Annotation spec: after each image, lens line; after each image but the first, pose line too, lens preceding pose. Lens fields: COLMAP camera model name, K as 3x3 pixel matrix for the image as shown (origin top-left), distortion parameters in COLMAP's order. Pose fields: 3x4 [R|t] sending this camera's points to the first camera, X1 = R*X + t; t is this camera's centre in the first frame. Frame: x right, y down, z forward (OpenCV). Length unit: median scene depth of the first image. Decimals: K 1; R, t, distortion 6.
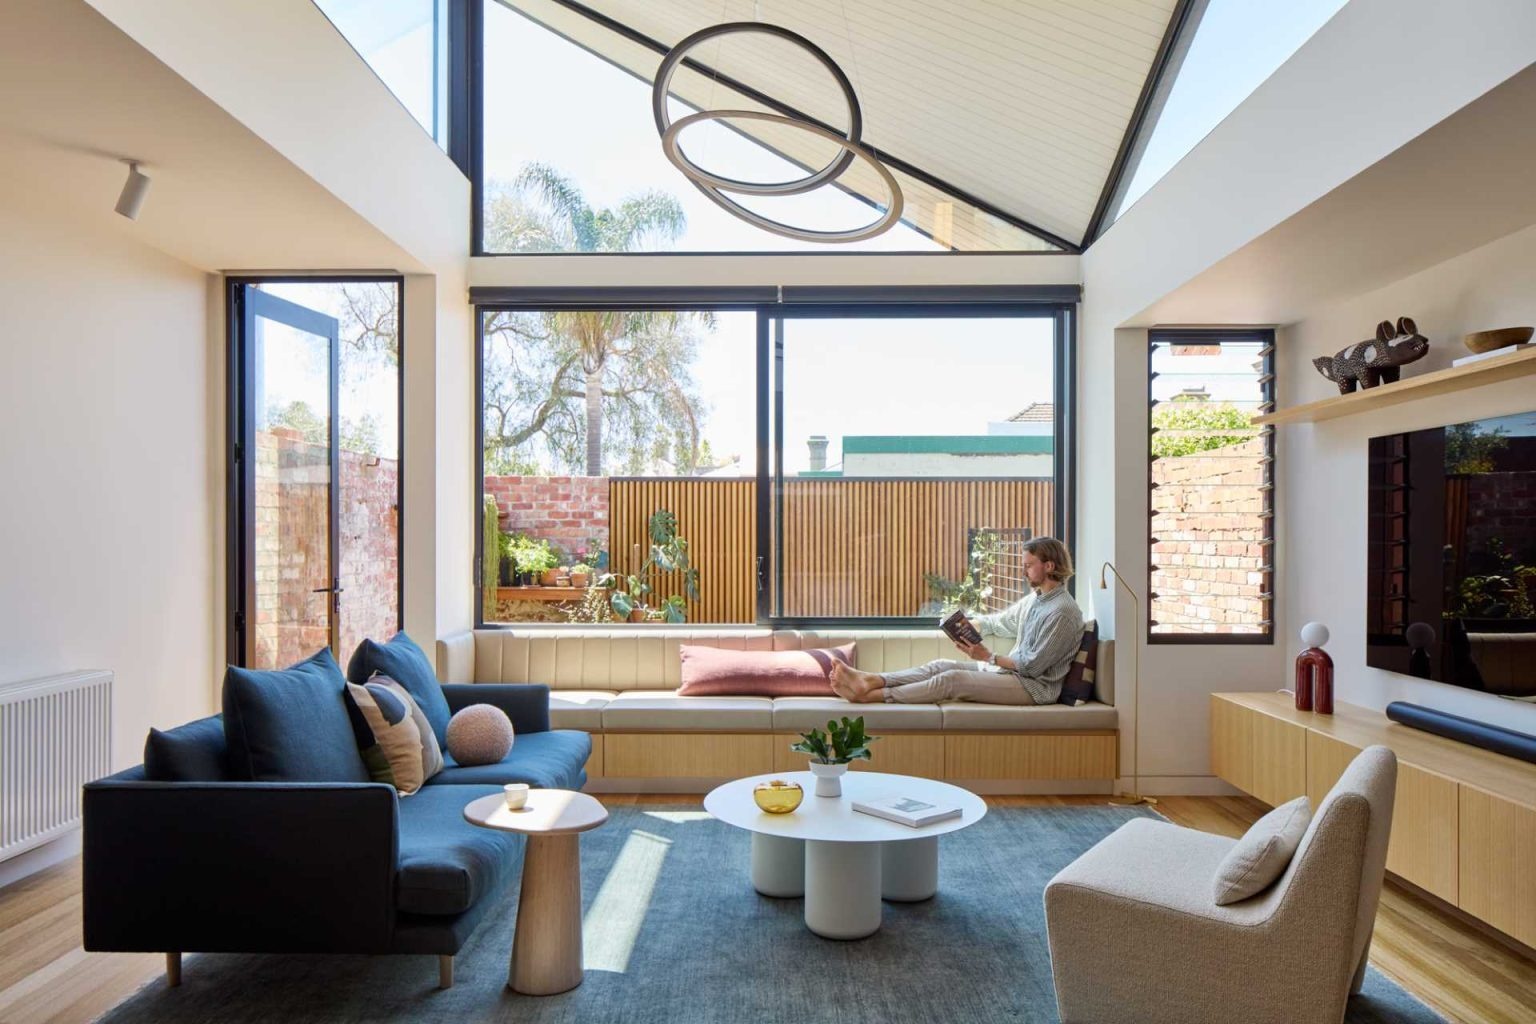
lens RADIAL K [[1029.9, 0, 768.3], [0, 1029.9, 543.1], [0, 0, 1]] dist [0.000994, 0.000168]
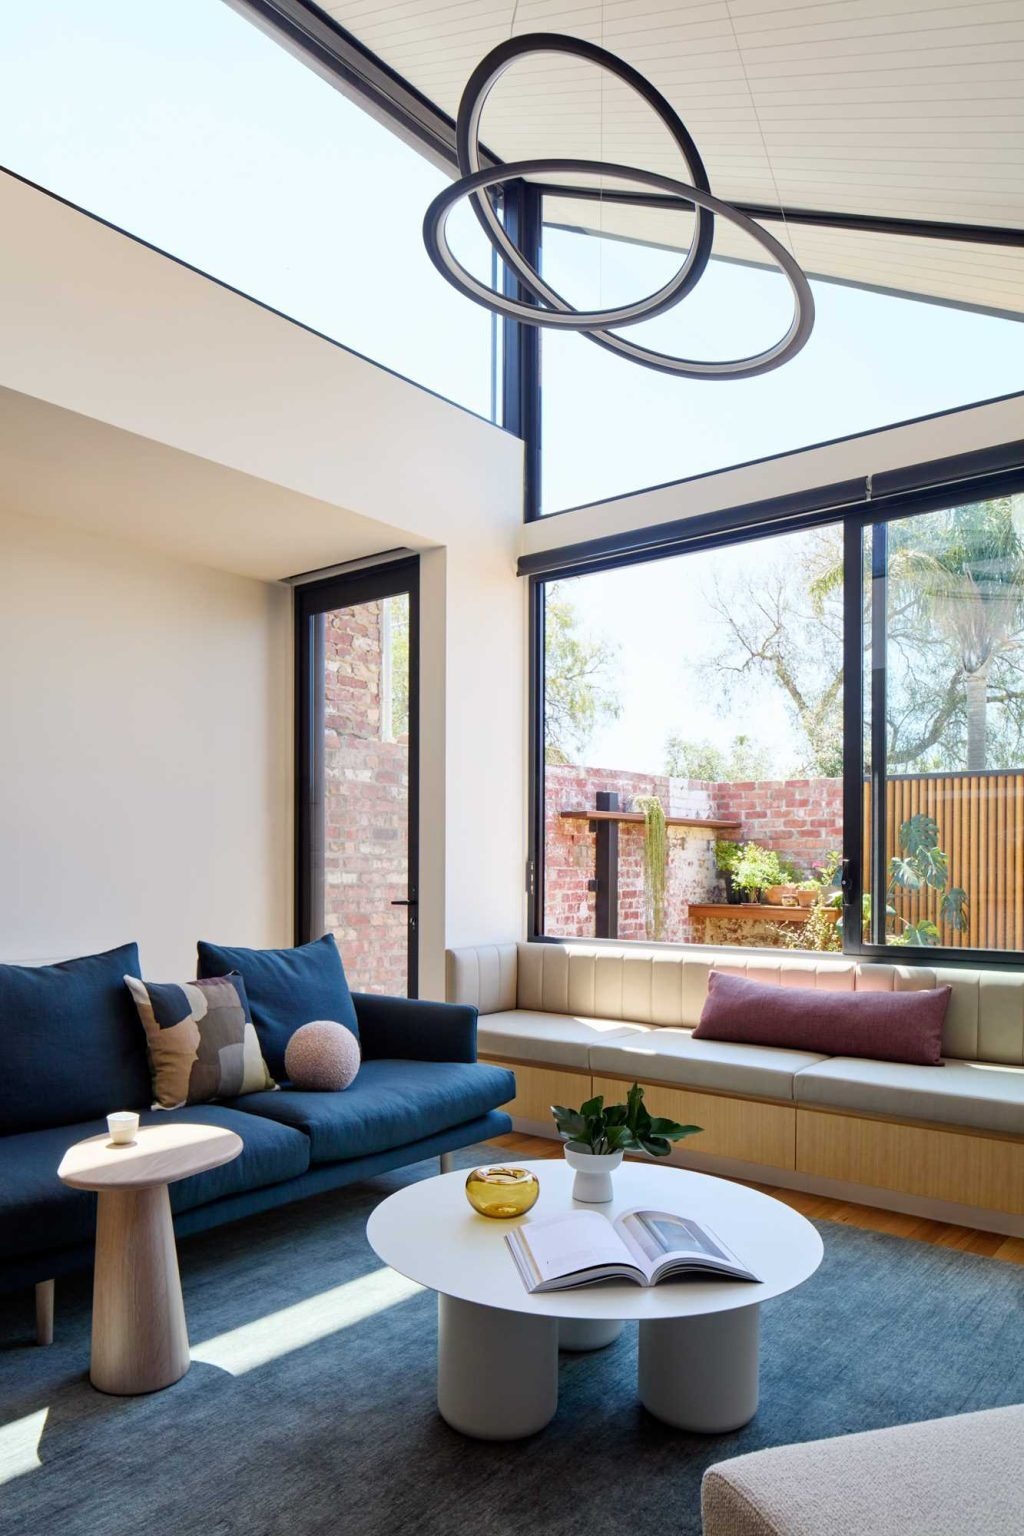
lens RADIAL K [[1029.9, 0, 511.2], [0, 1029.9, 865.4], [0, 0, 1]] dist [0.000994, 0.000168]
pose [[0.781985, 0.002751, -0.623291, 0.157105], [-0.006795, 0.999968, -0.004111, 0.013535], [0.623260, 0.007450, 0.781979, 0.179154]]
